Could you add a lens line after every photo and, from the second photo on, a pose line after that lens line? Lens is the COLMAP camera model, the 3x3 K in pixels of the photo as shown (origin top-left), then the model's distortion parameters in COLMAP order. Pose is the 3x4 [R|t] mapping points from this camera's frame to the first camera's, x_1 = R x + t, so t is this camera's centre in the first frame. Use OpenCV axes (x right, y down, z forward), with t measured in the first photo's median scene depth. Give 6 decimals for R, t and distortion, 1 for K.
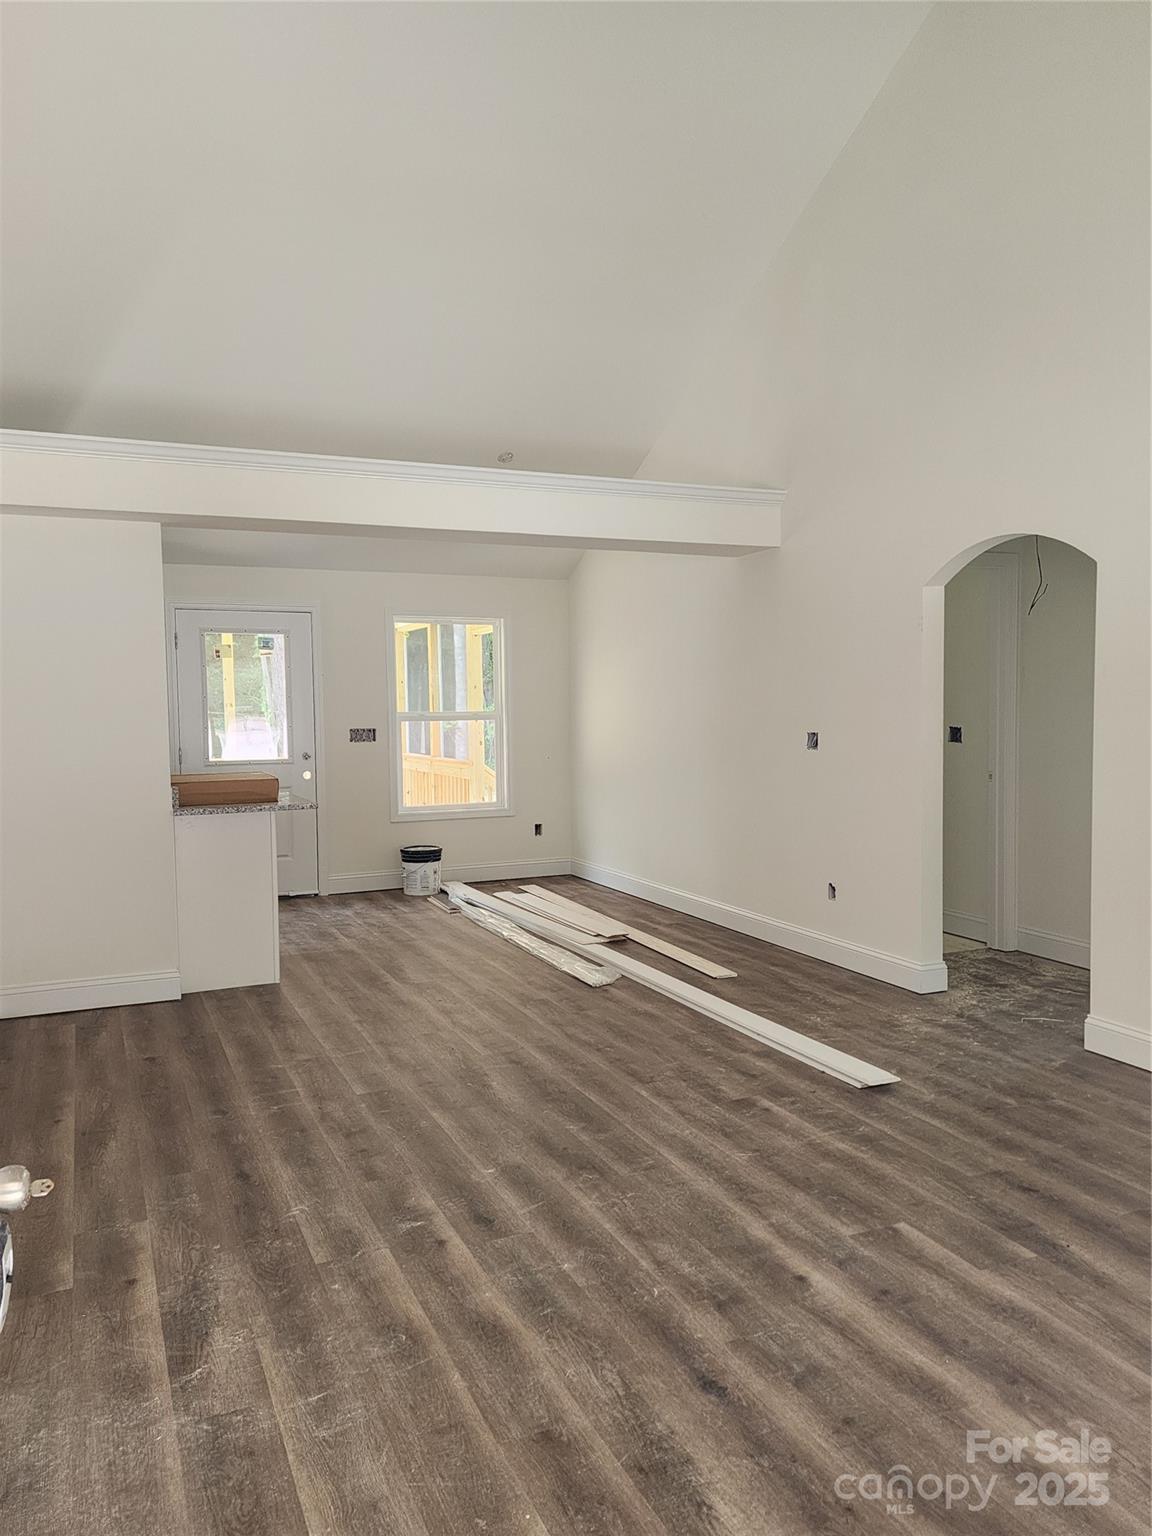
lens RADIAL K [[1094.0, 0, 576.0], [0, 1094.0, 768.0], [0, 0, 1]] dist [0.002173, 0.000063]
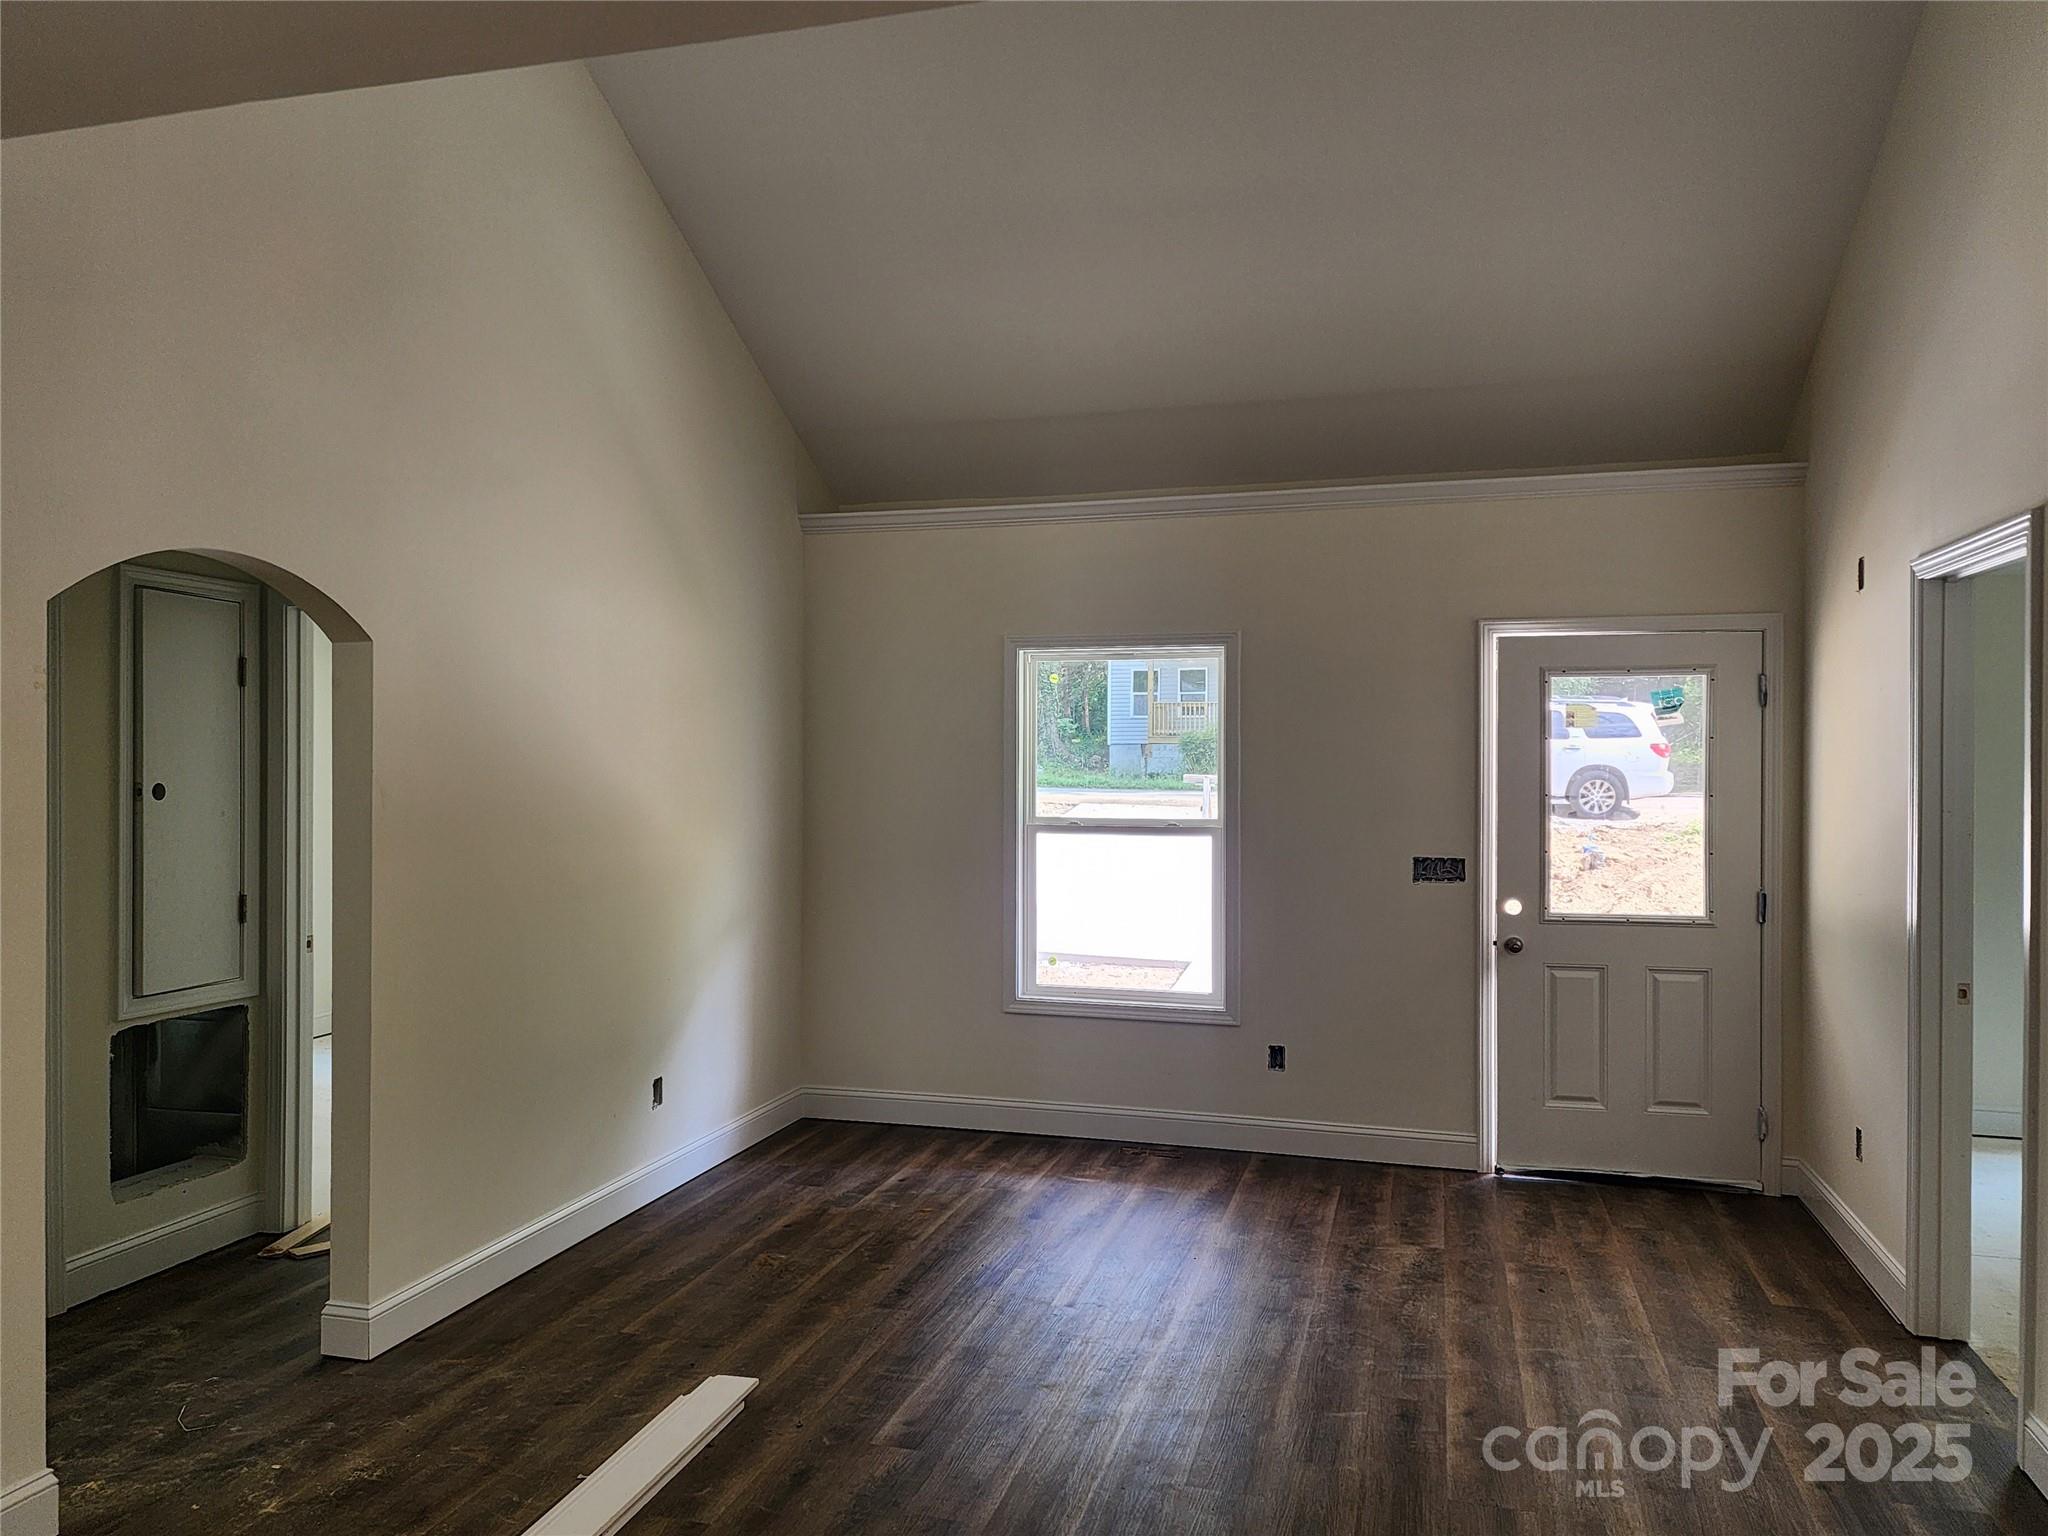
lens RADIAL K [[1458.7, 0, 1024.0], [0, 1458.7, 768.0], [0, 0, 1]] dist [0.002173, 0.000063]
pose [[-0.762590, 0.012429, 0.646763, -0.588368], [0.051299, 0.997829, 0.041310, -0.167758], [-0.644845, 0.064681, -0.761571, 1.967195]]
